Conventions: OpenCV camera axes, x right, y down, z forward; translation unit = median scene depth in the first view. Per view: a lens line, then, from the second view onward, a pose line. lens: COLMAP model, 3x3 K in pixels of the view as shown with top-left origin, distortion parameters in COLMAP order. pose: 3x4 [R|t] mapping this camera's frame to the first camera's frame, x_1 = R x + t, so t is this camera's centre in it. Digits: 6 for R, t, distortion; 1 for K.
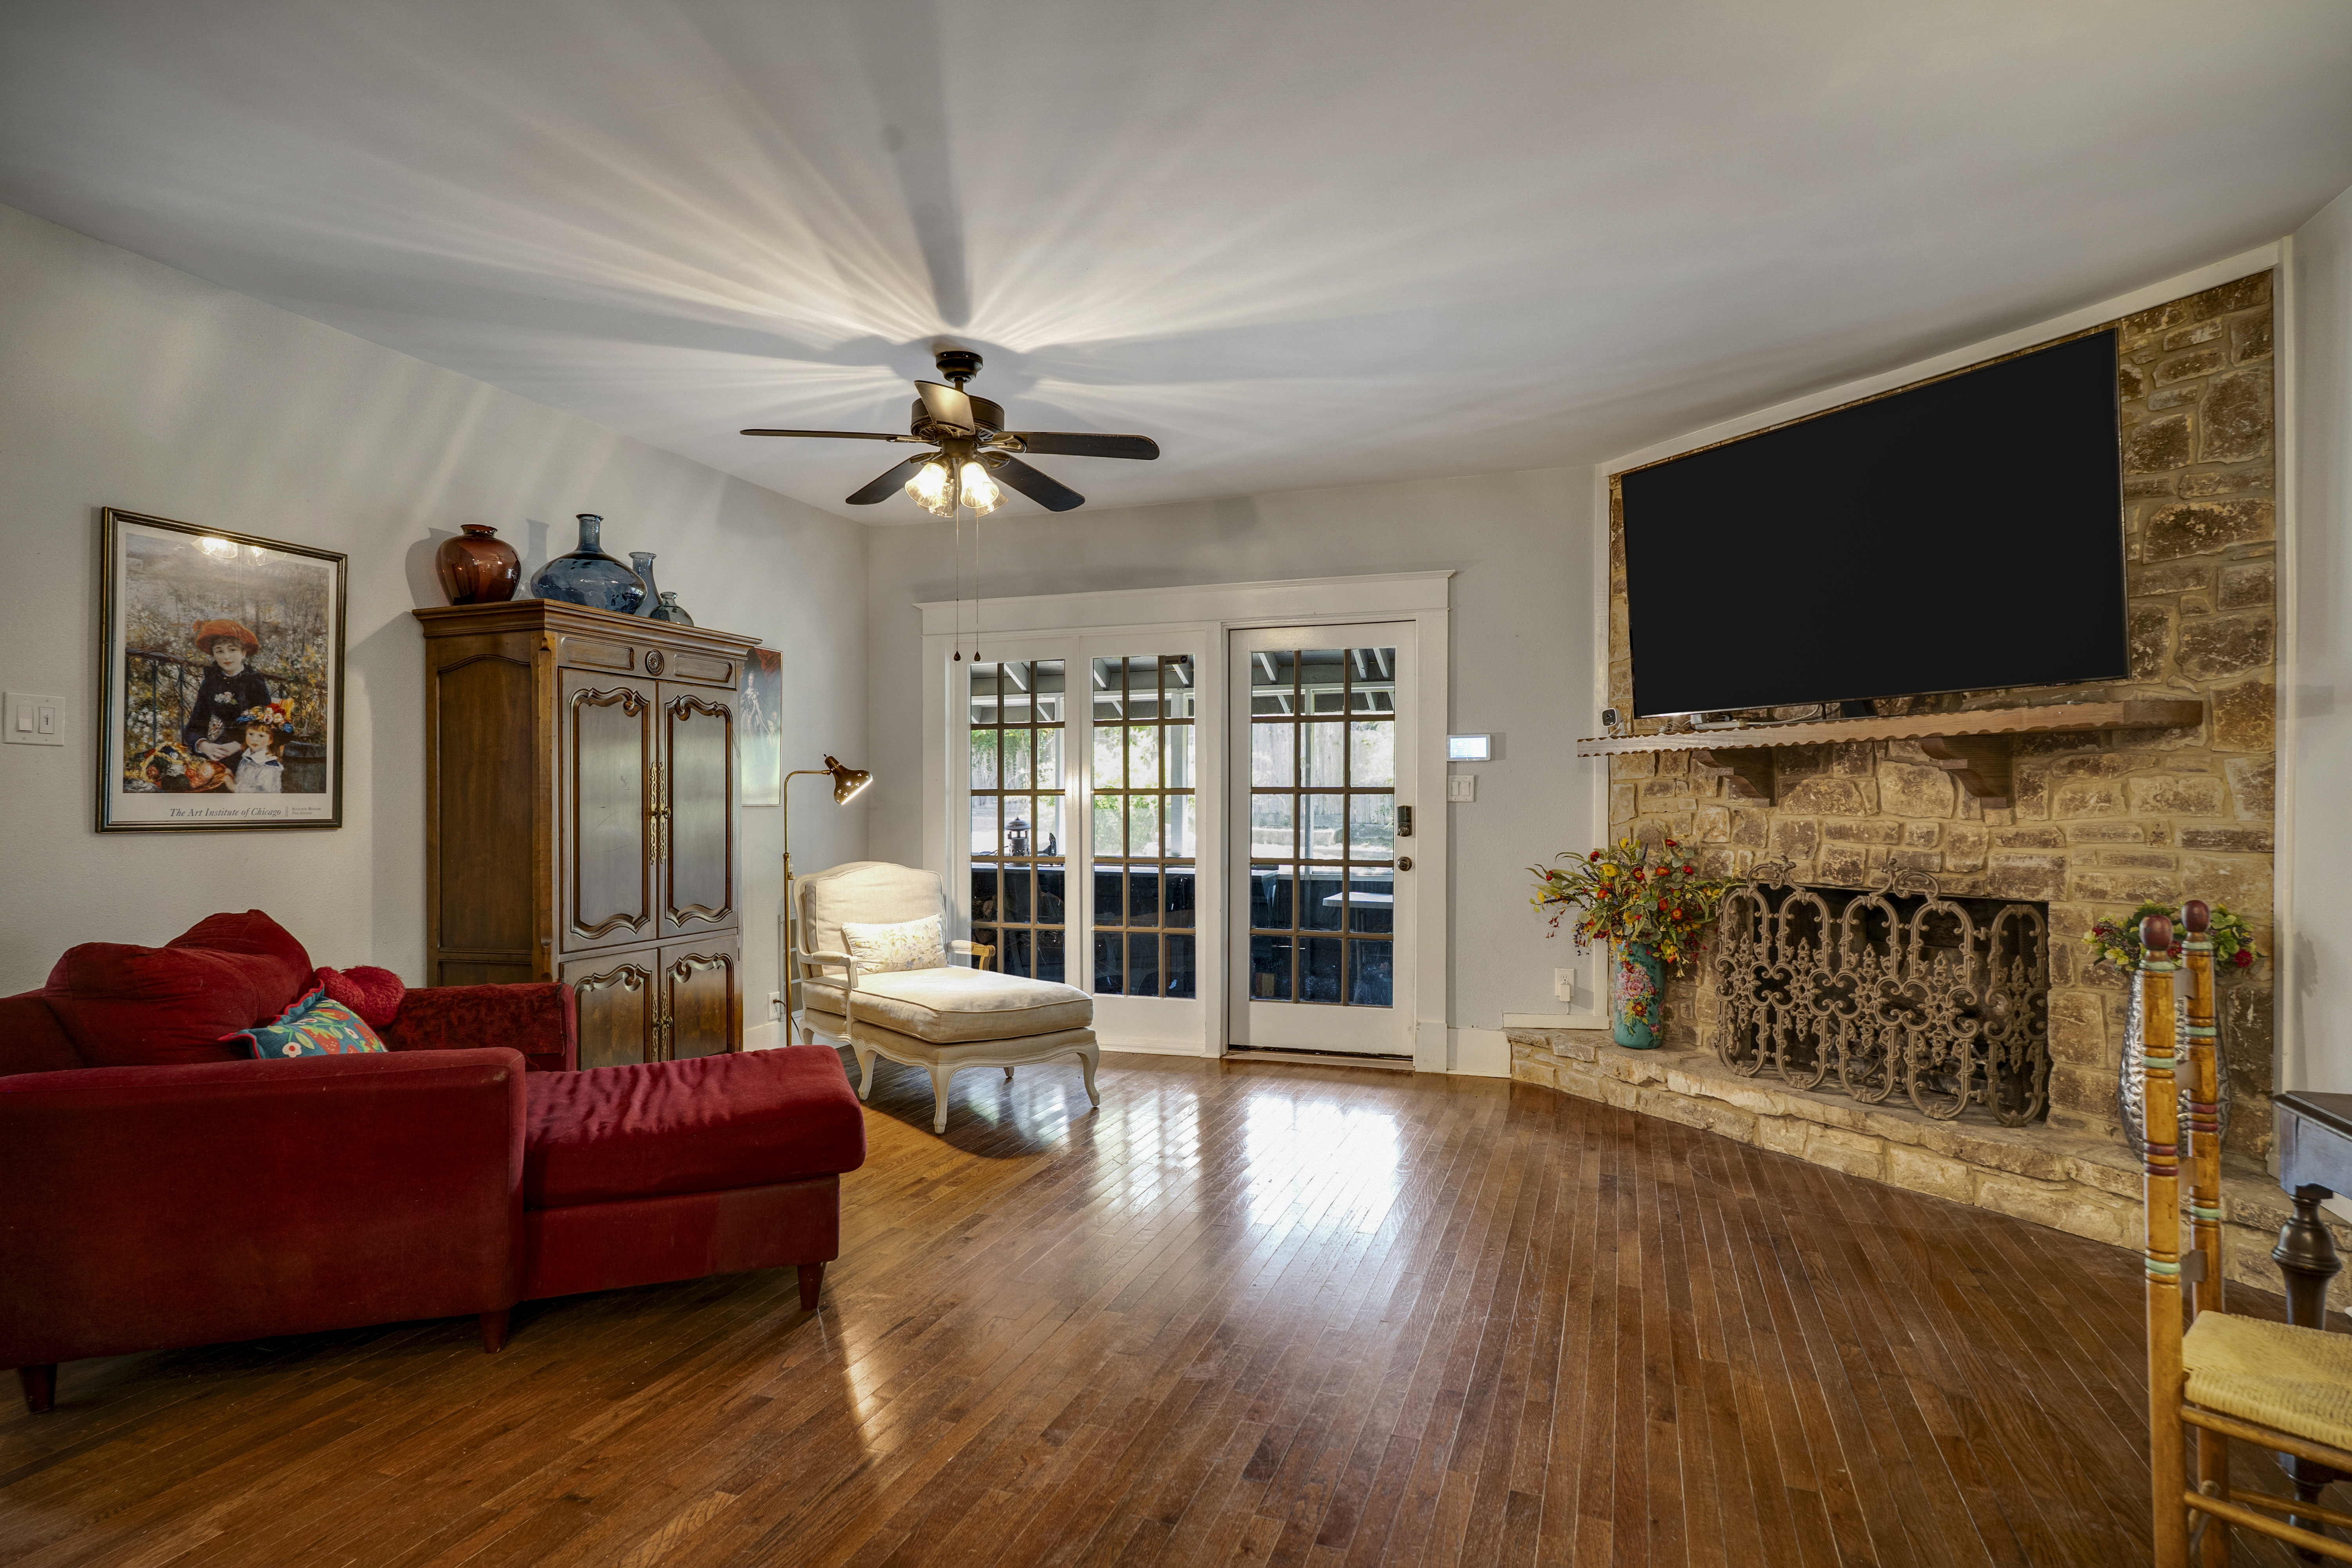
lens RADIAL K [[1110.7, 0, 1174.4], [0, 1110.7, 799.4], [0, 0, 1]] dist [0.001582, 0.000324]
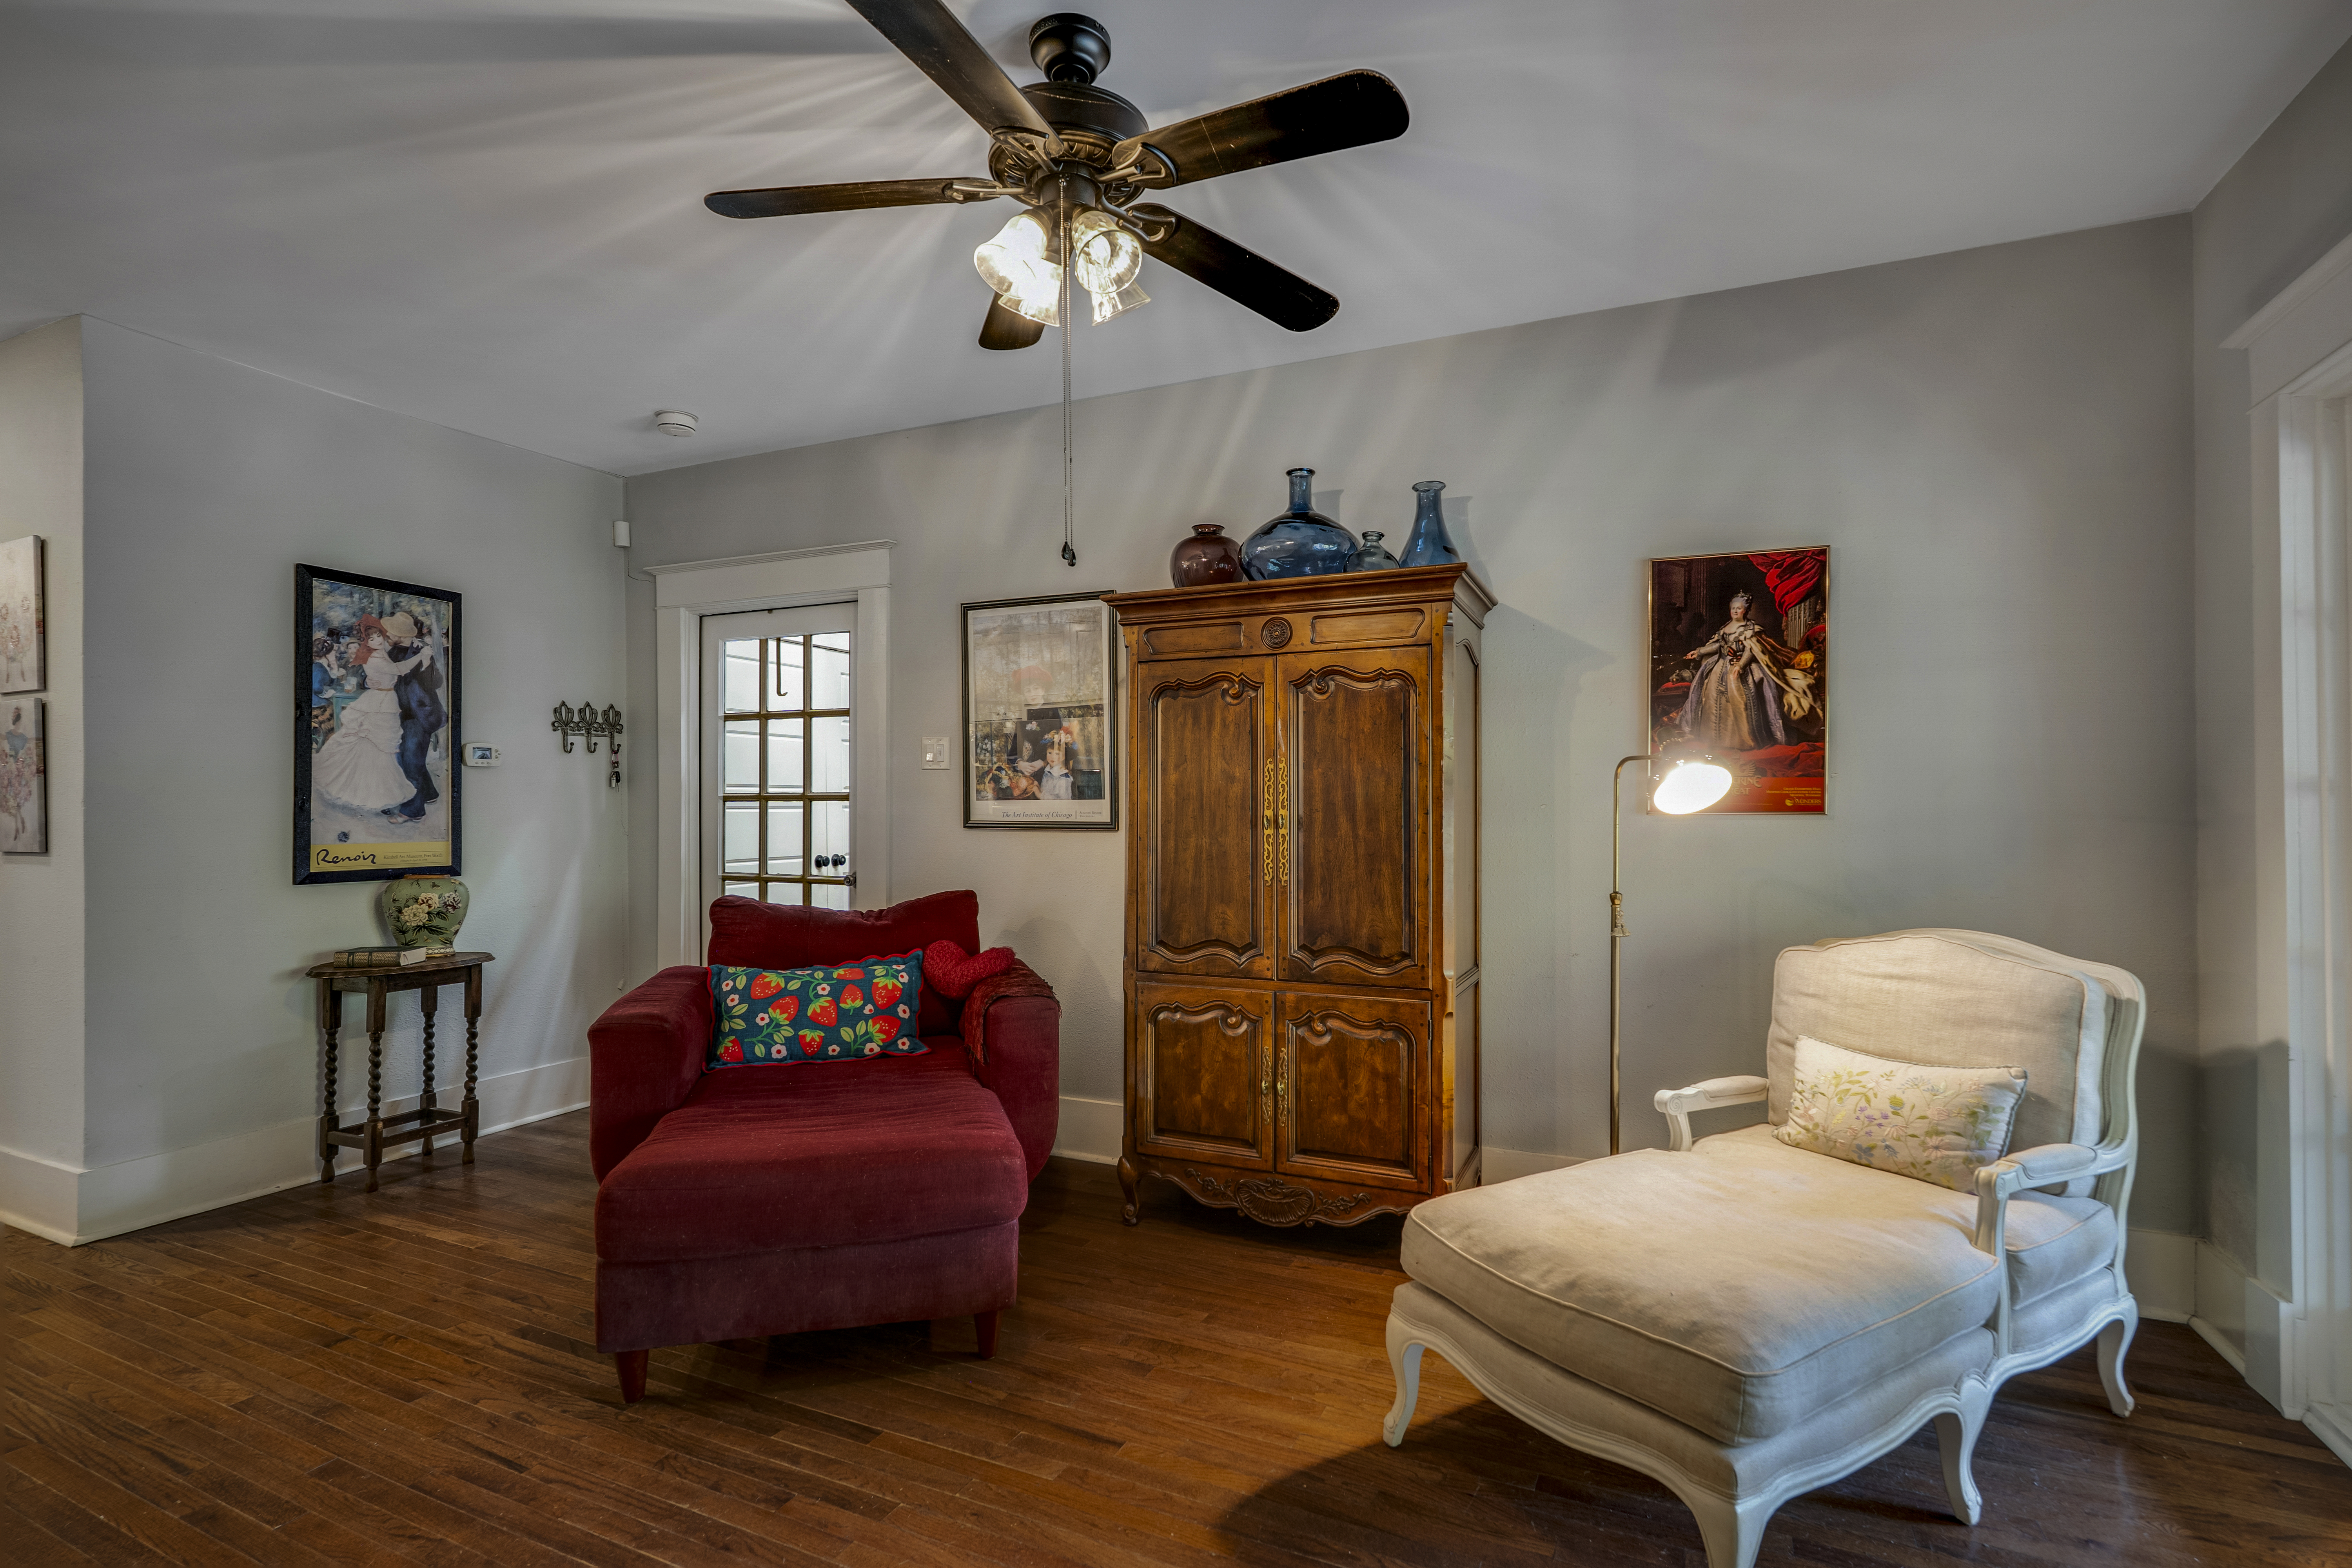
lens RADIAL K [[1110.7, 0, 1174.4], [0, 1110.7, 799.4], [0, 0, 1]] dist [0.001582, 0.000324]
pose [[-0.064966, -0.007920, -0.997856, 0.418050], [0.000758, 0.999968, -0.007986, 0.004075], [0.997887, -0.001276, -0.064958, 1.231123]]
